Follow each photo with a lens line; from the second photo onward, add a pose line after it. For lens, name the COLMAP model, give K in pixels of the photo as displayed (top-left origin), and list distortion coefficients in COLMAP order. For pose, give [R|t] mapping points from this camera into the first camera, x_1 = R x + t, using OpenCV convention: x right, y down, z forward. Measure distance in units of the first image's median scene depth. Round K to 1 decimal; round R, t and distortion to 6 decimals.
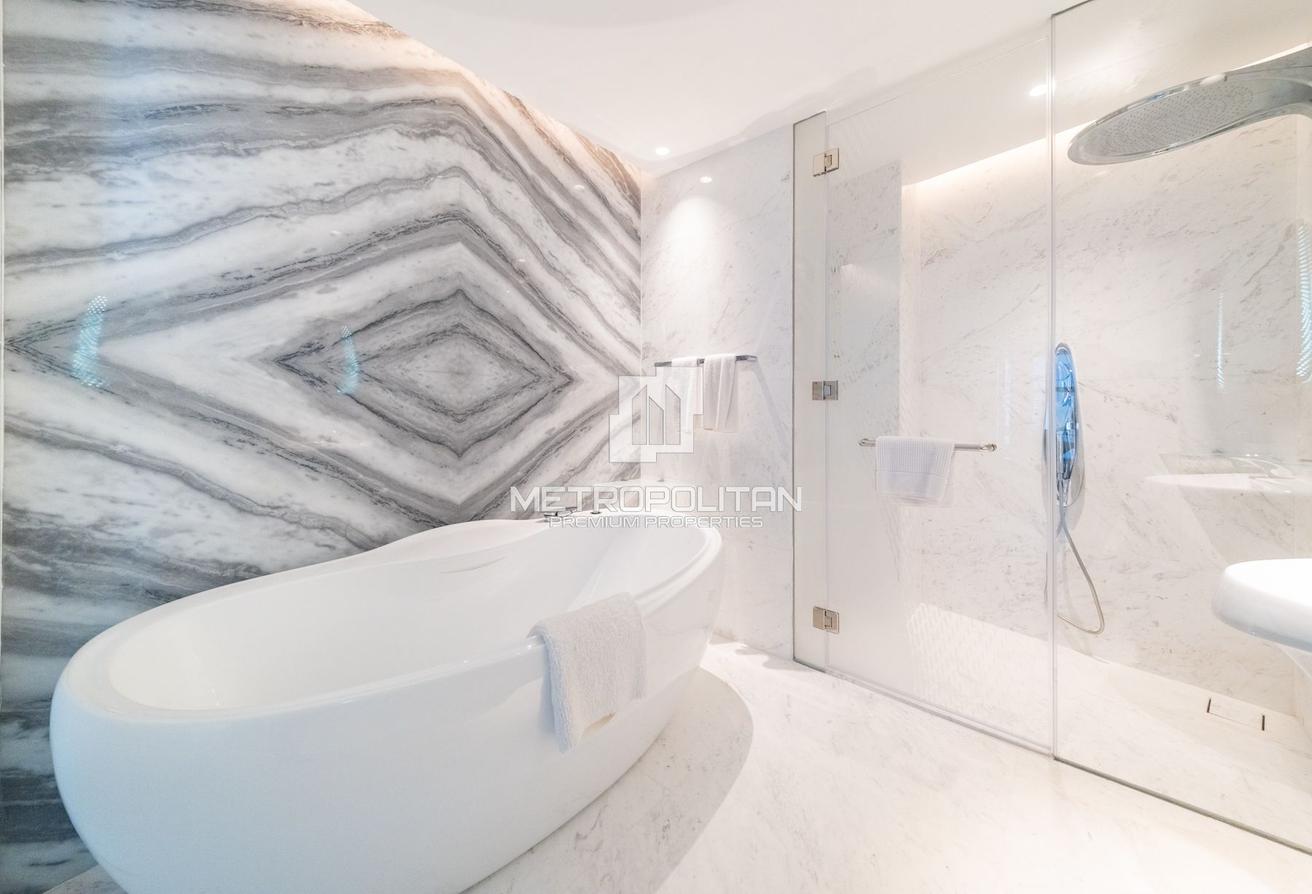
lens RADIAL K [[472.7, 0, 656.1], [0, 472.7, 399.5], [0, 0, 1]] dist [-0.000594, -0.000181]
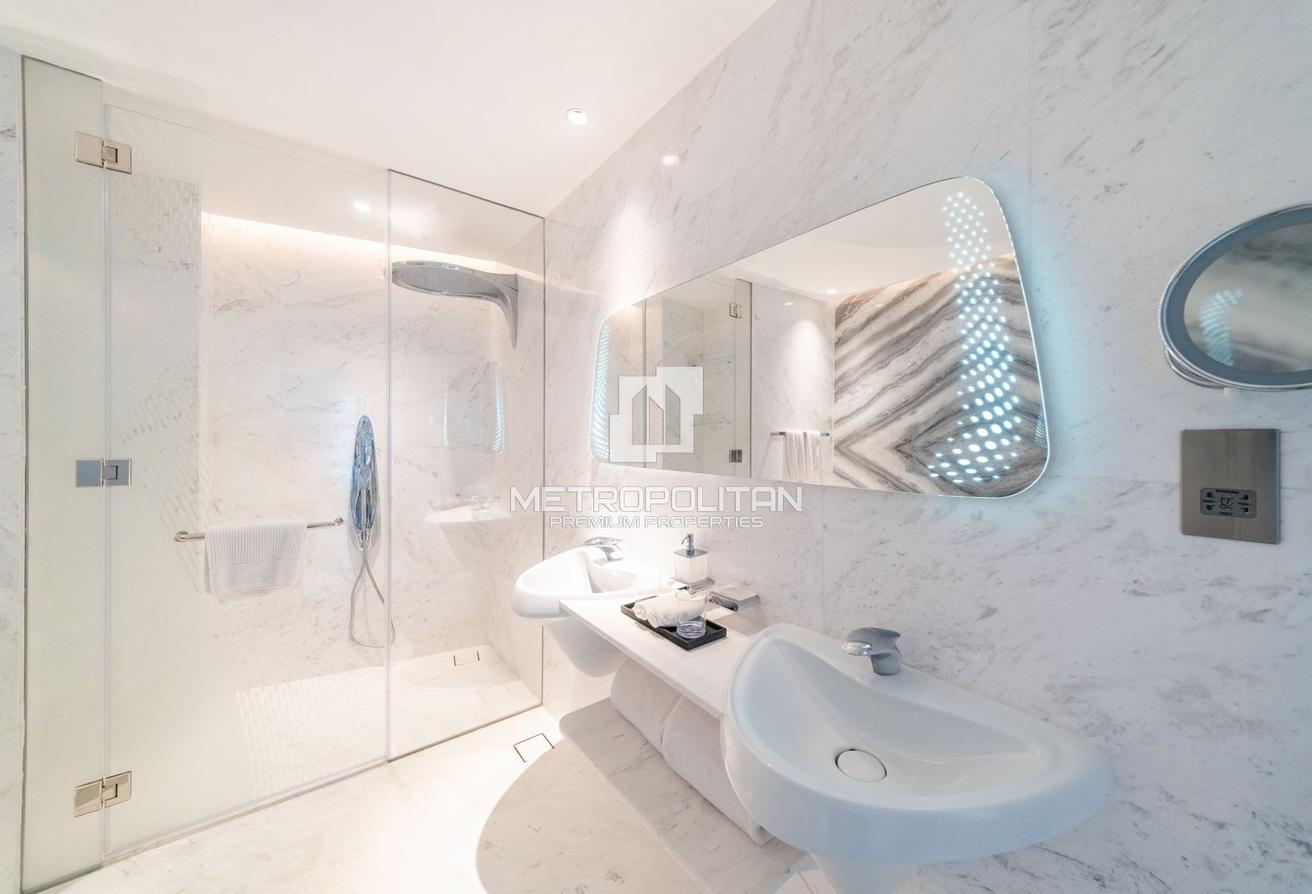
lens RADIAL K [[460.2, 0, 658.4], [0, 460.2, 439.0], [0, 0, 1]] dist [-0.001905, -0.000144]
pose [[0.208928, -0.000543, 0.977931, -0.146199], [-0.002744, 0.999996, 0.001141, -0.074021], [-0.977927, -0.002922, 0.208925, 0.034618]]
